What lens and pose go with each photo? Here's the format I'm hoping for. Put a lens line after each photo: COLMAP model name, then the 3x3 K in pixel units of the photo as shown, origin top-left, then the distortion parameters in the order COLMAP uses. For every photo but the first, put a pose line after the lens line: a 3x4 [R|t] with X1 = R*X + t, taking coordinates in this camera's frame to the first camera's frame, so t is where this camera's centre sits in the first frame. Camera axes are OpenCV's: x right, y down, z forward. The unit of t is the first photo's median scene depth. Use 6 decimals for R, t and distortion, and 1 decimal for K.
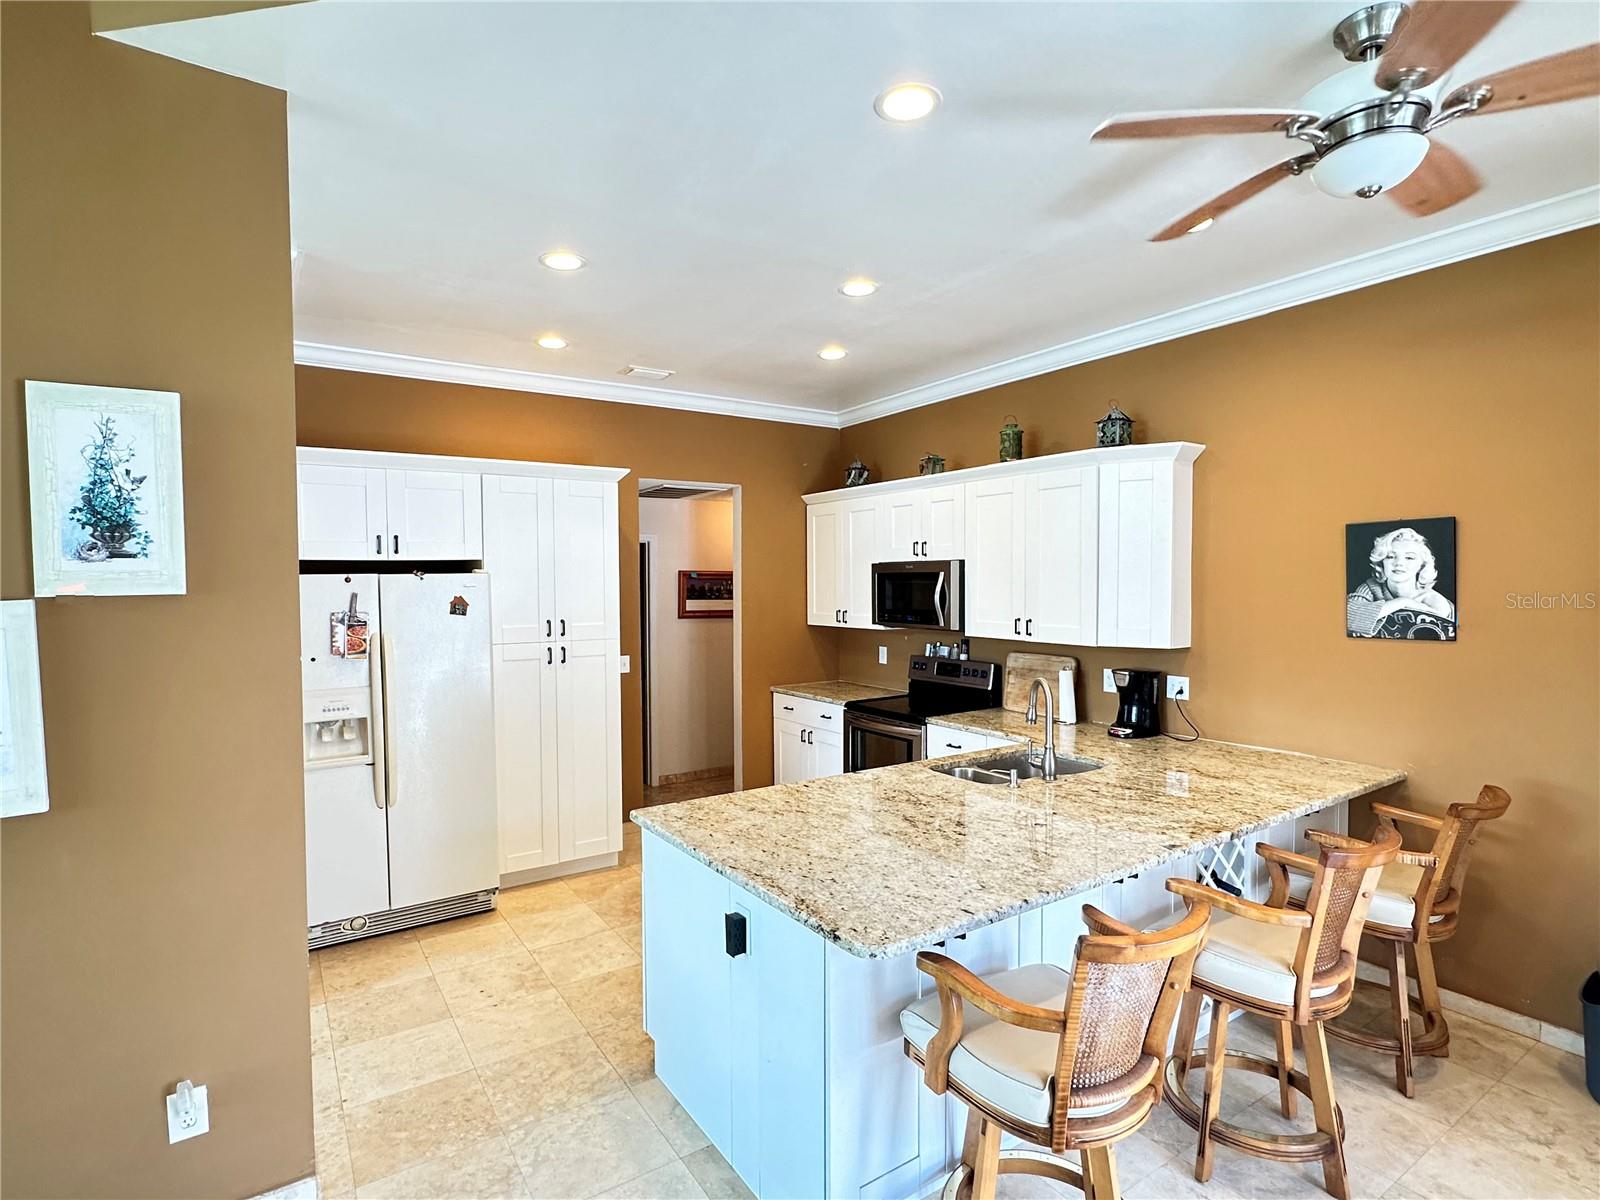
lens RADIAL K [[805.2, 0, 810.1], [0, 805.2, 603.6], [0, 0, 1]] dist [-0.007520, 0.003283]
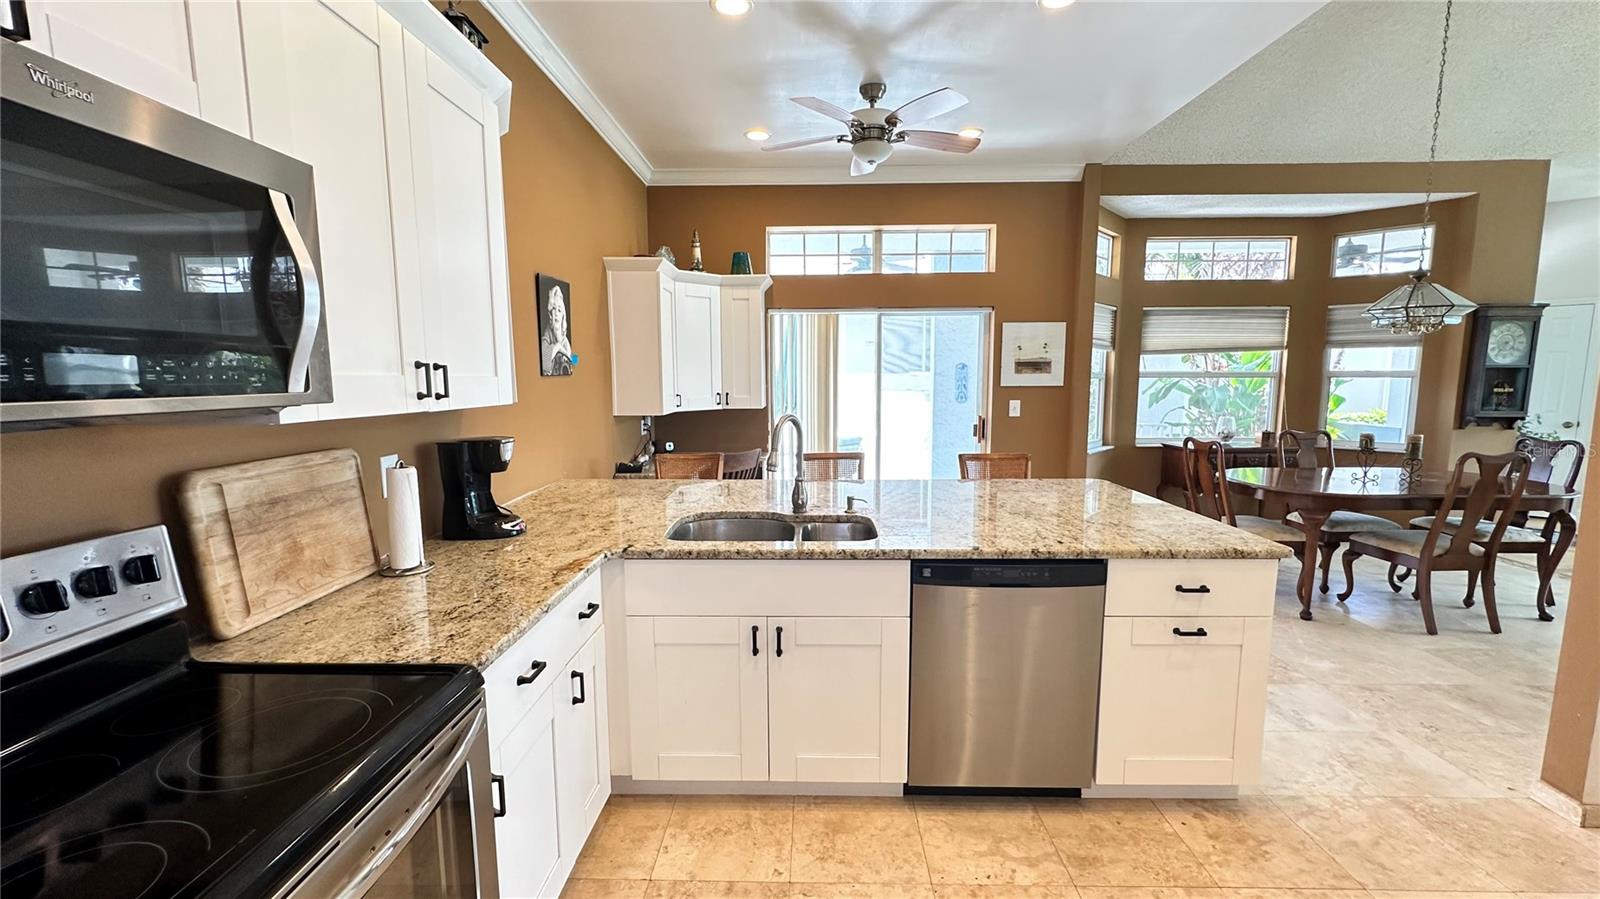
lens RADIAL K [[647.0, 0, 807.2], [0, 647.0, 451.1], [0, 0, 1]] dist [-0.002248, 0.000078]
pose [[-0.813321, -0.067857, 0.577844, -0.146523], [0.015540, 0.990287, 0.138164, 0.023824], [-0.581607, 0.121352, -0.804367, 1.395690]]
